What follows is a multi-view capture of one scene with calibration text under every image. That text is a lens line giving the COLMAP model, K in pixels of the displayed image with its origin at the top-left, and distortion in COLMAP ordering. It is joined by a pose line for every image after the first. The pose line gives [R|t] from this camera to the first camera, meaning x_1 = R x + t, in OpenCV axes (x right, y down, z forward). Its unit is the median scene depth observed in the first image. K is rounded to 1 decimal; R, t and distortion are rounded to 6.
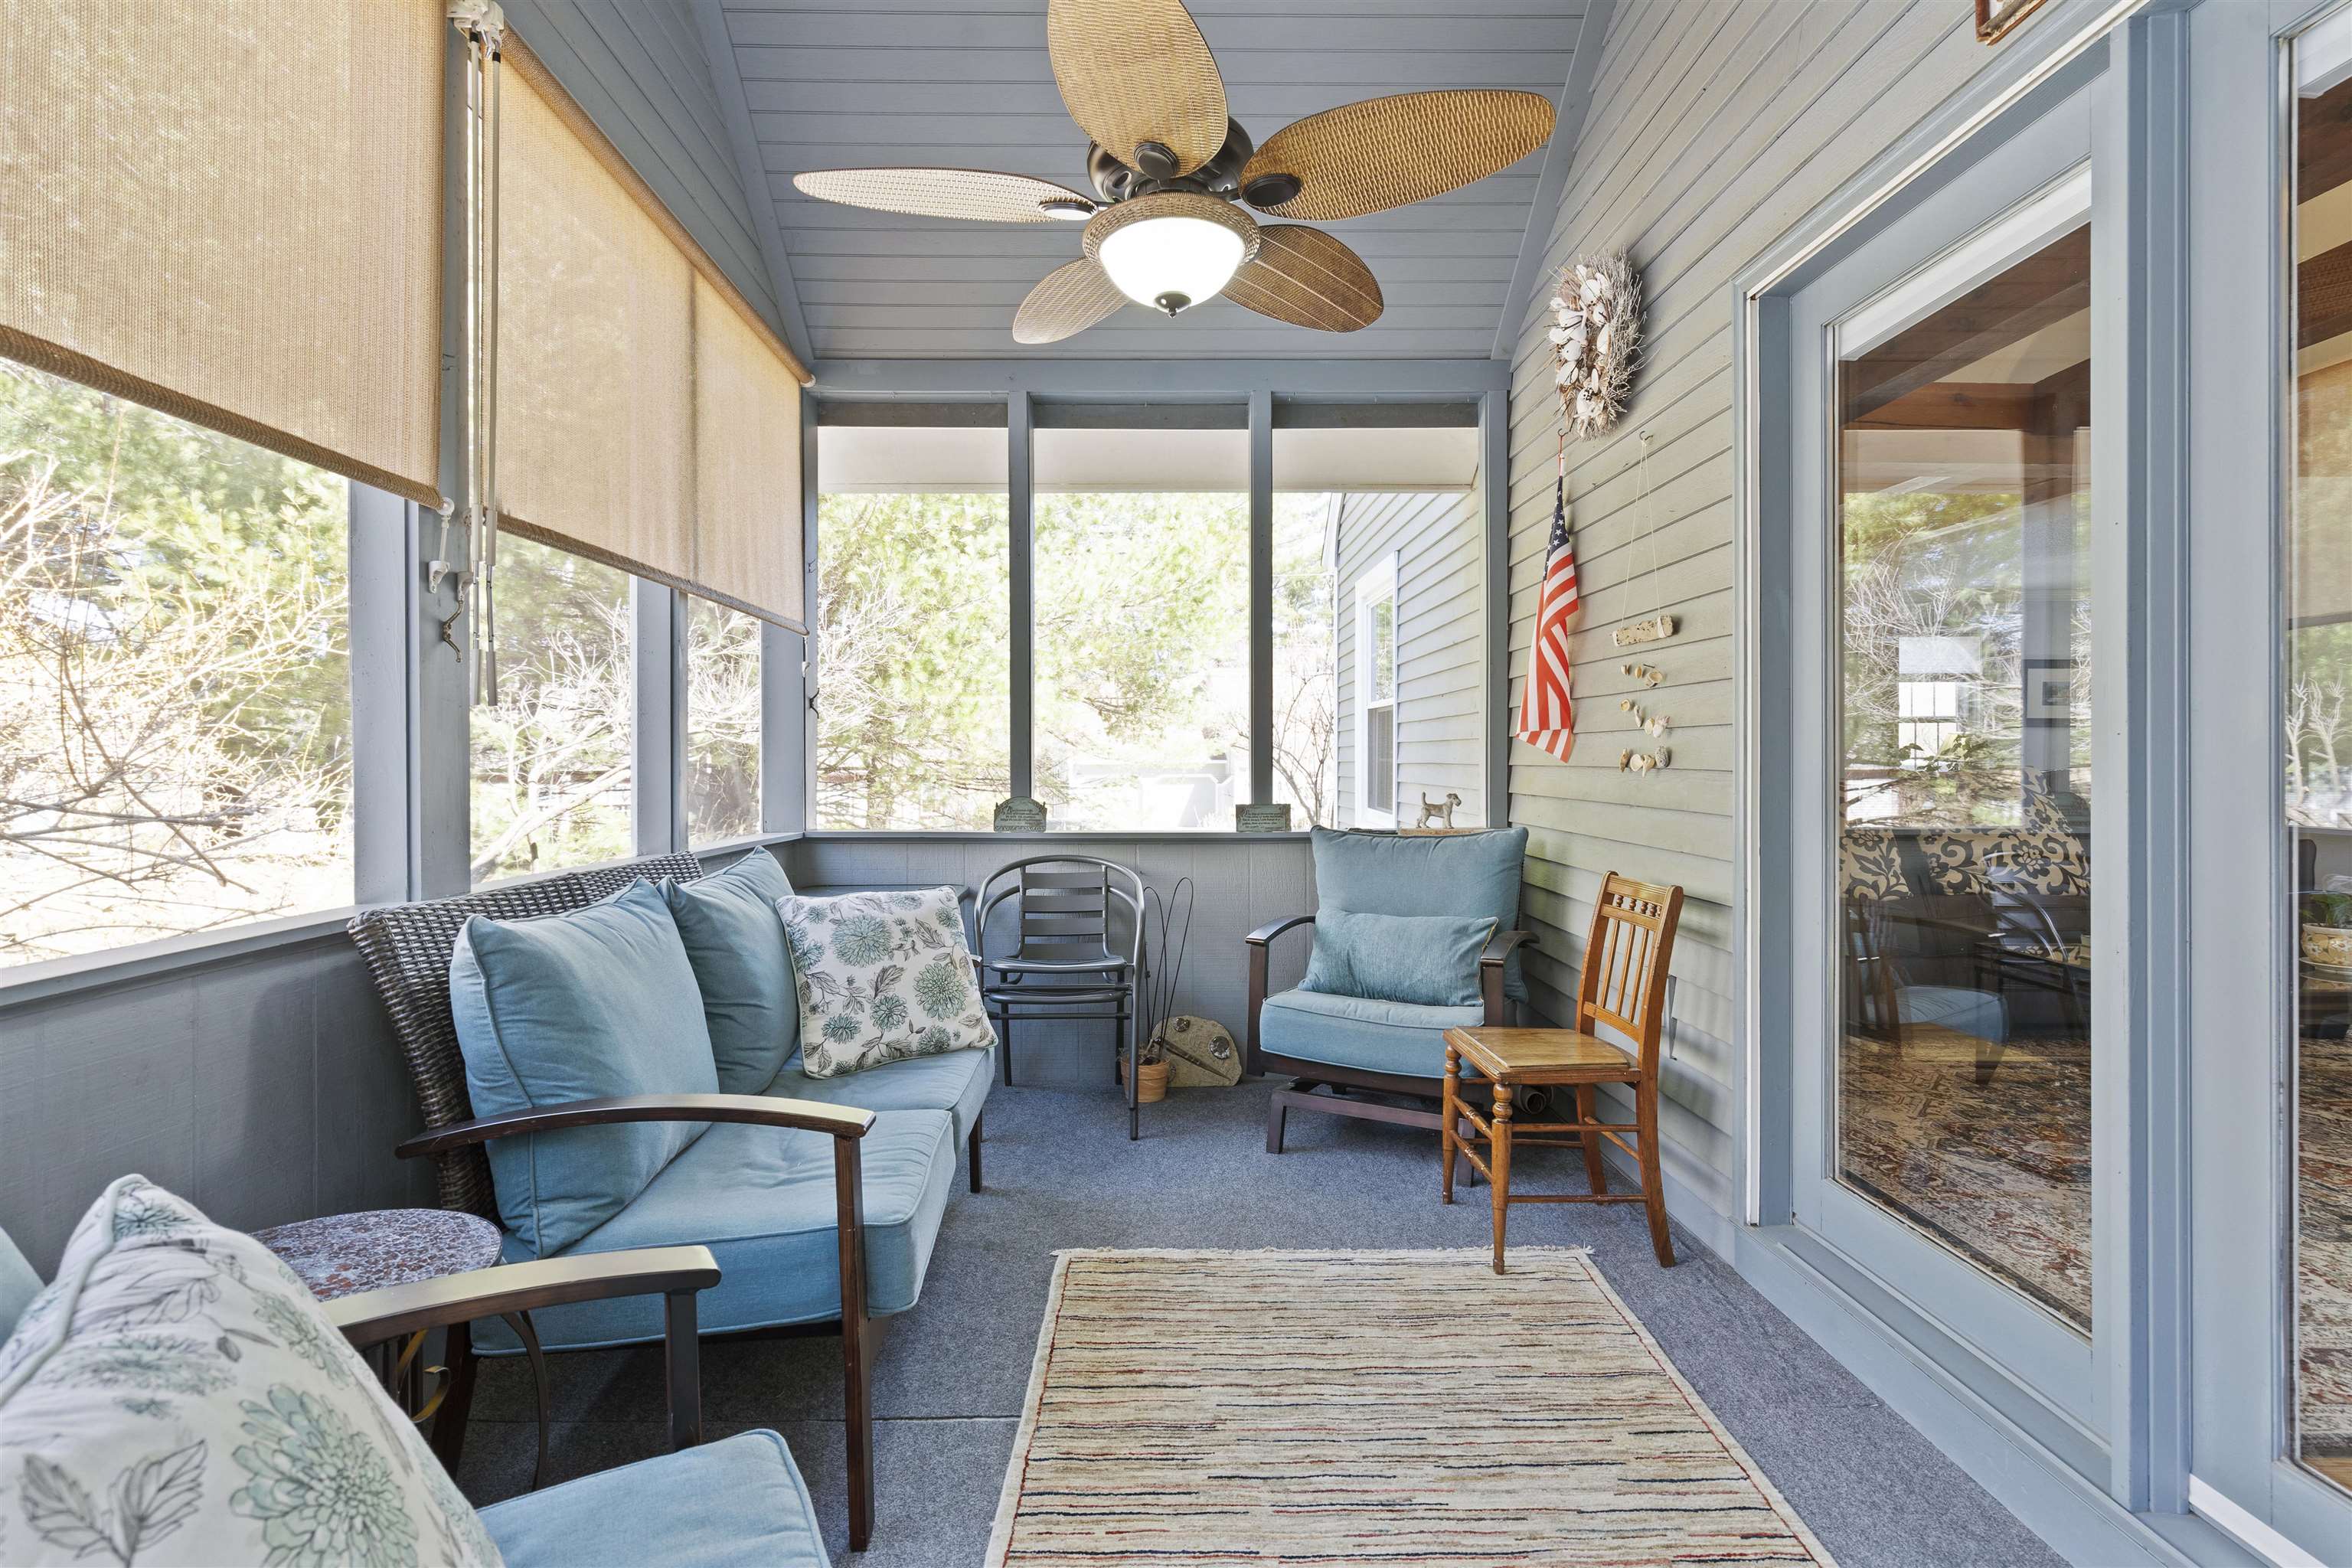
lens RADIAL K [[1070.4, 0, 1172.4], [0, 1070.4, 755.6], [0, 0, 1]] dist [-0.001012, -0.000473]
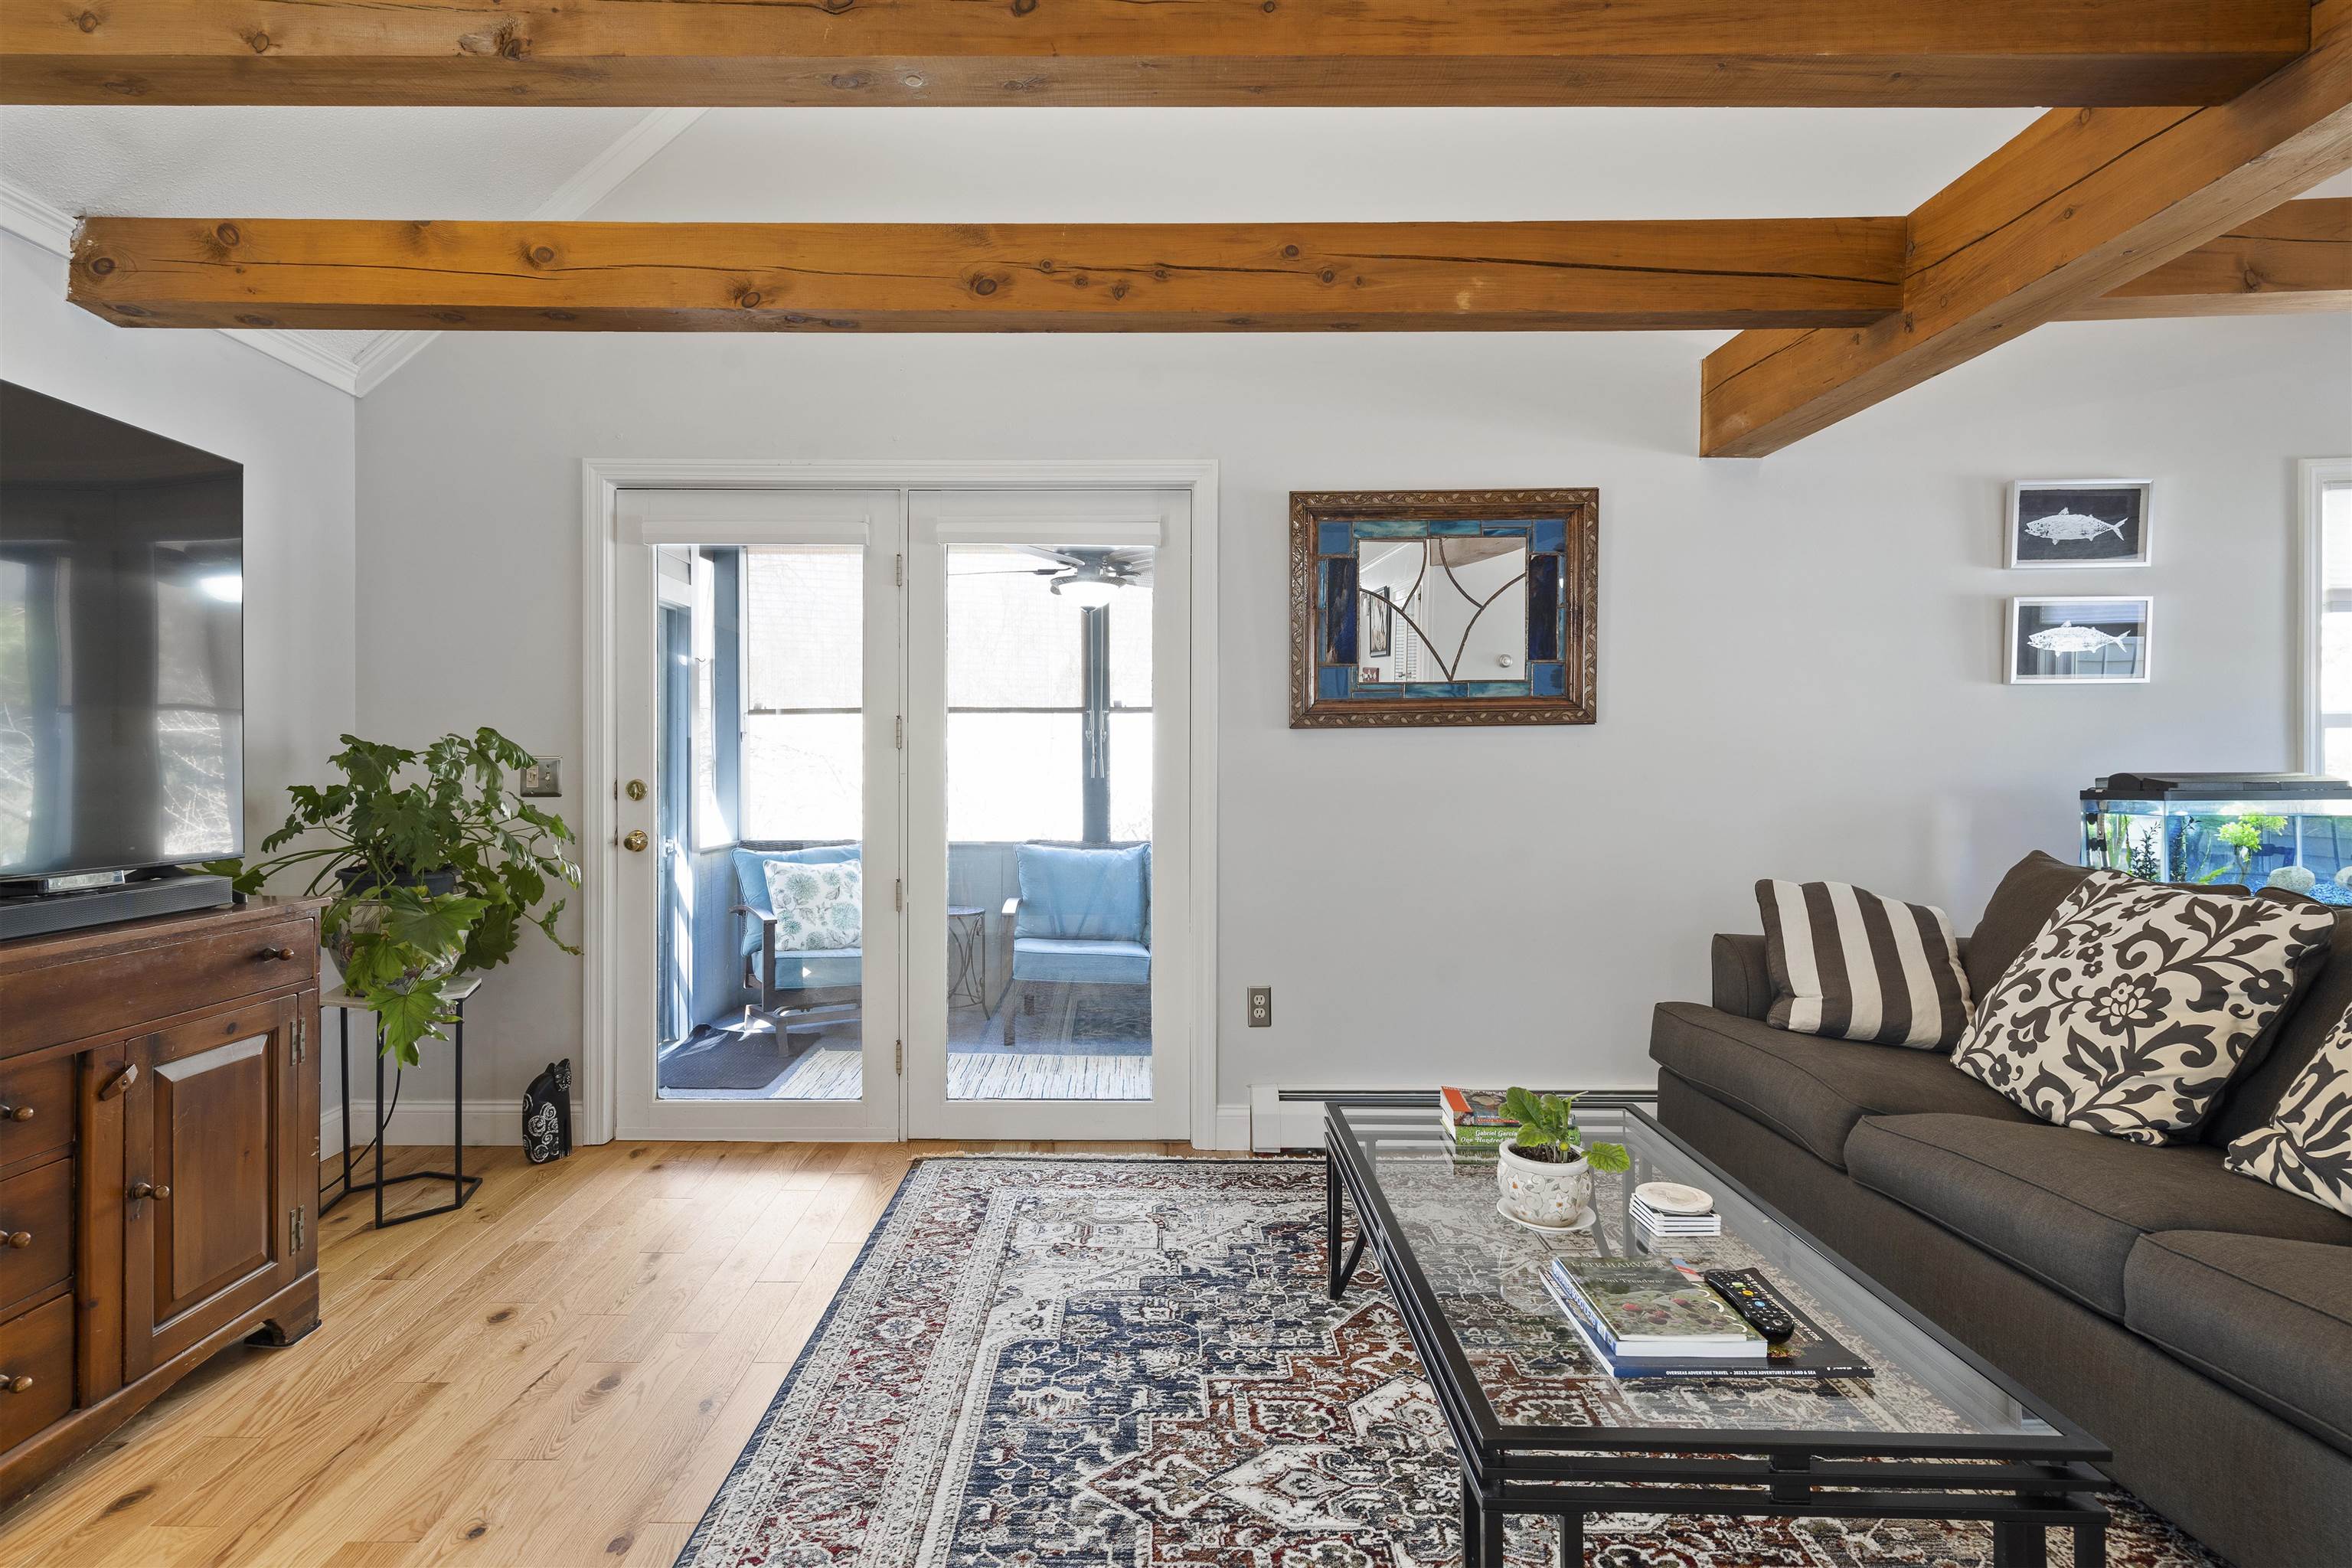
lens RADIAL K [[1170.6, 0, 1104.1], [0, 1170.6, 768.2], [0, 0, 1]] dist [0.010969, 0.000682]
pose [[-0.030368, 0.003672, -0.999532, 1.976650], [0.001360, 0.999992, 0.003633, -0.062185], [0.999538, -0.001249, -0.030373, 0.867229]]
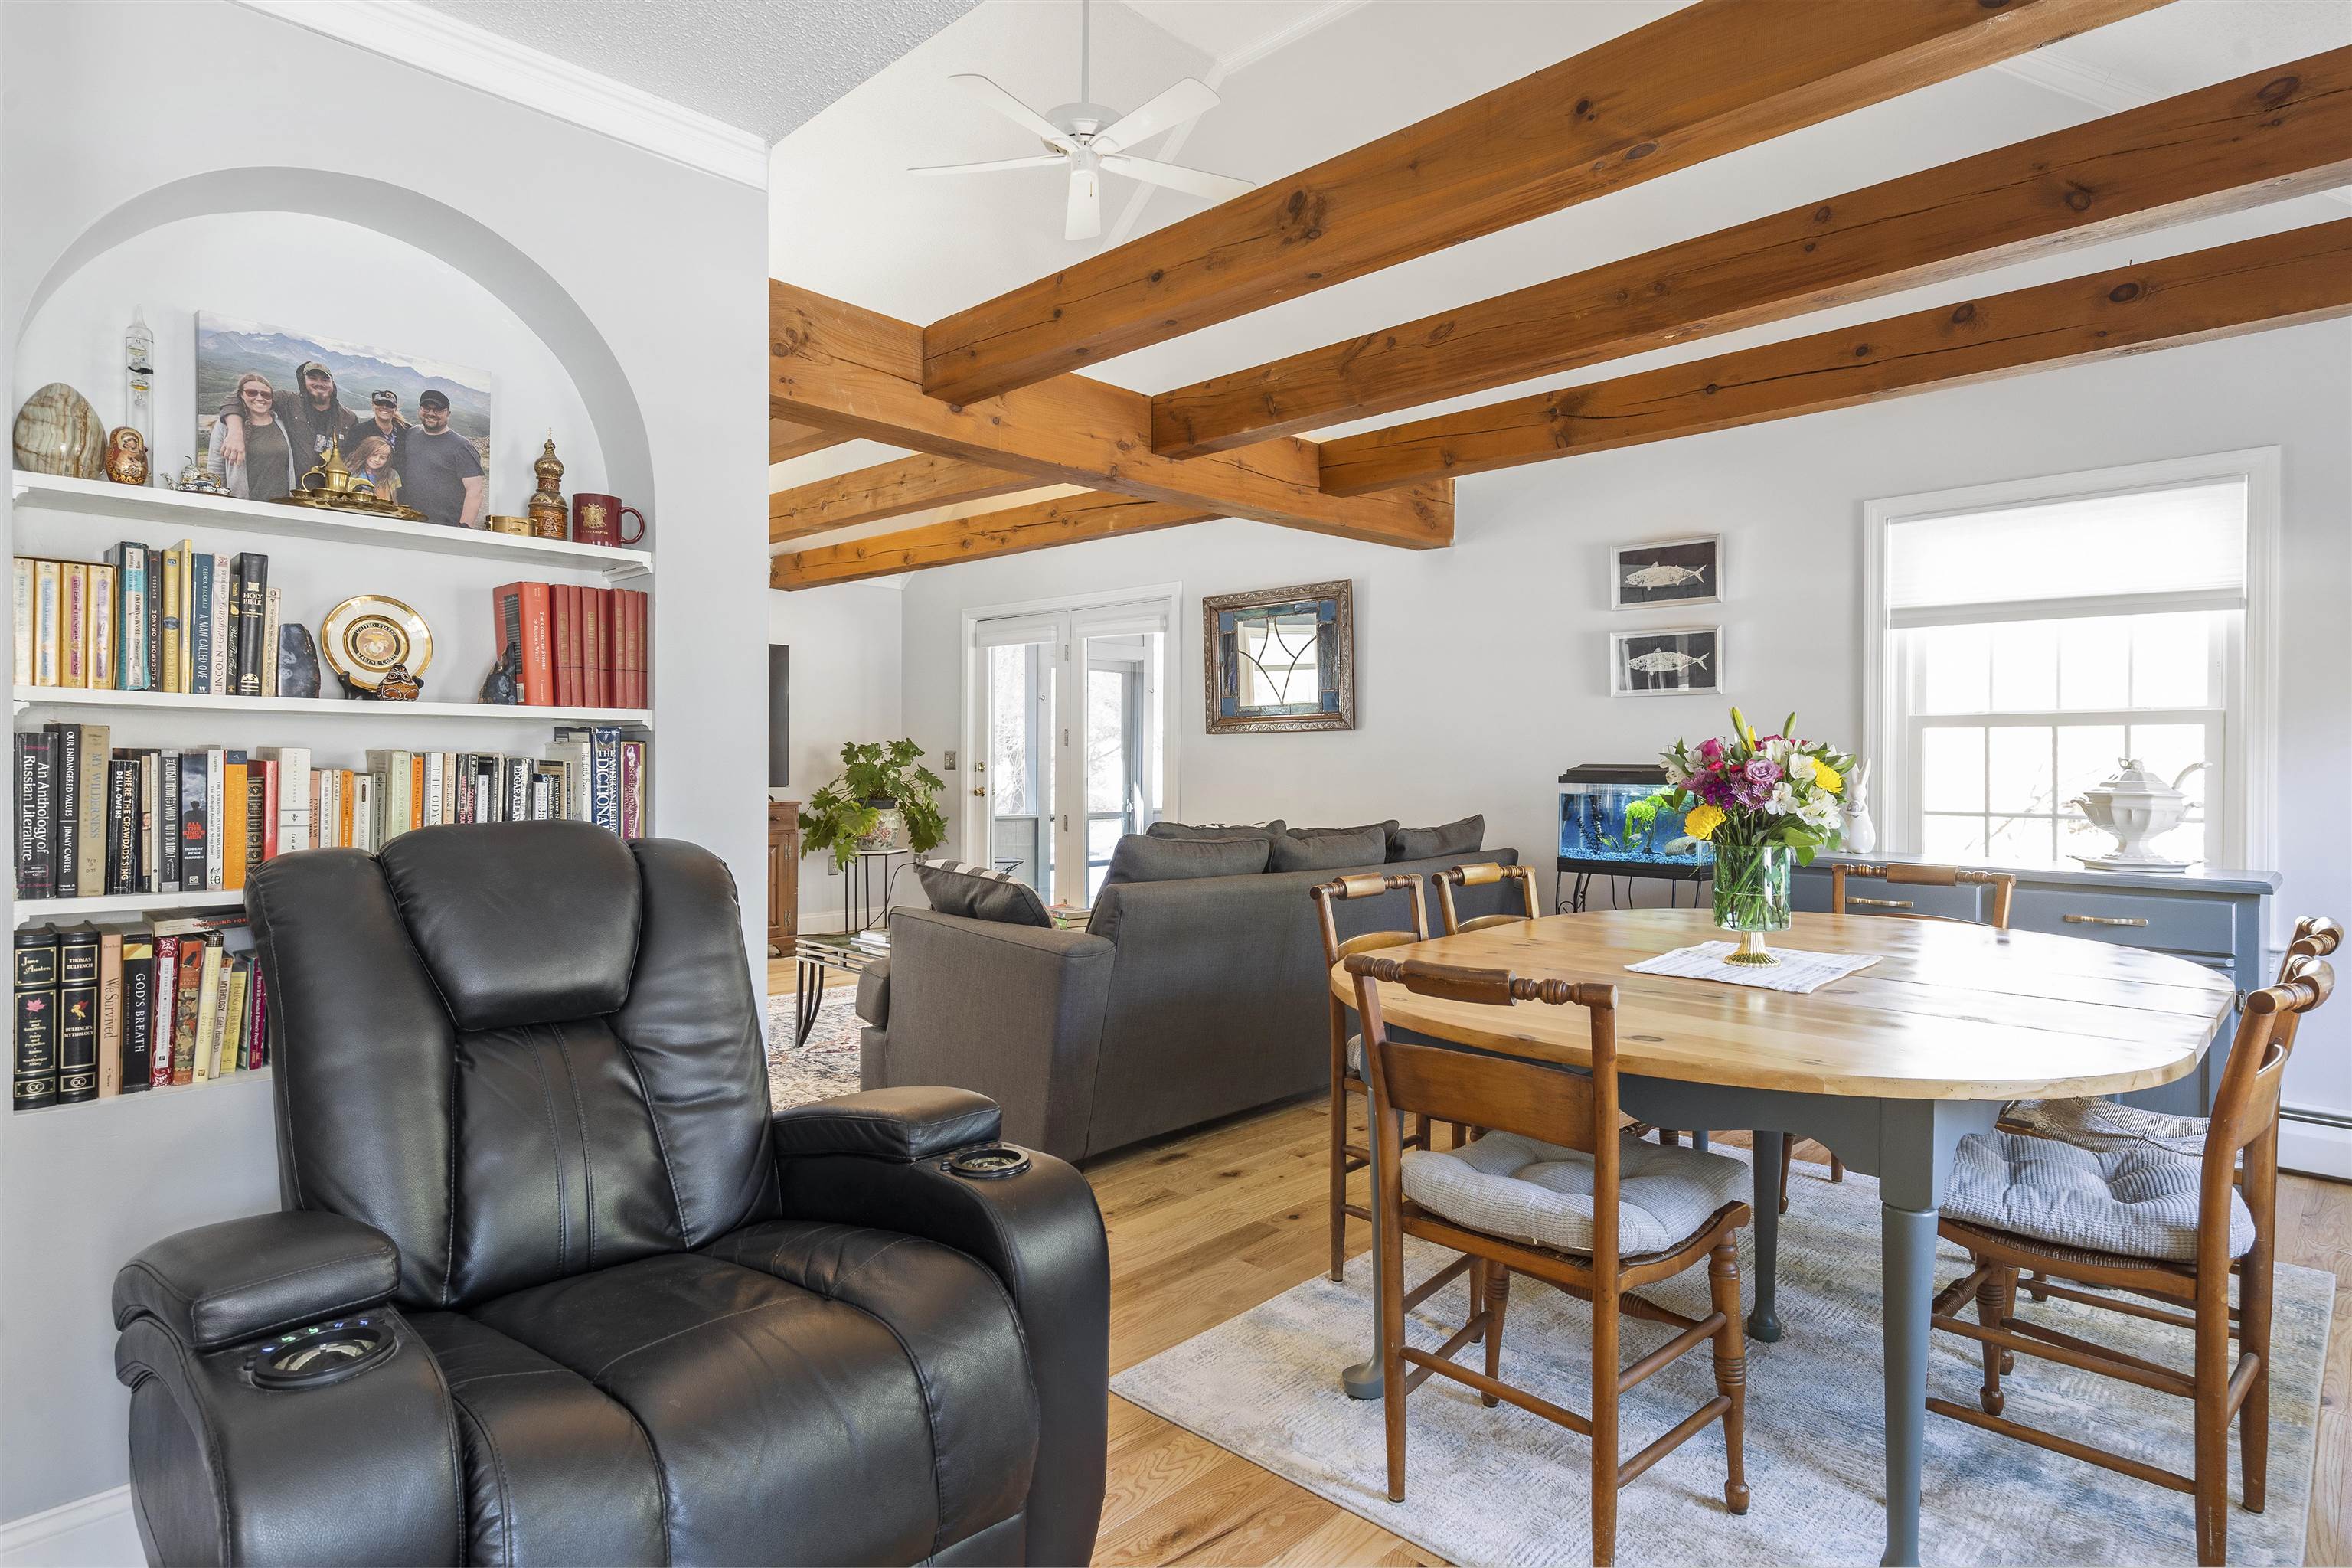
lens RADIAL K [[1266.8, 0, 1172.3], [0, 1266.8, 768.2], [0, 0, 1]] dist [0.000513, -0.000410]
pose [[-0.704929, 0.002312, -0.709274, 2.476644], [-0.004161, 0.999964, 0.007395, -0.053803], [0.709265, 0.008164, -0.704894, 2.821915]]
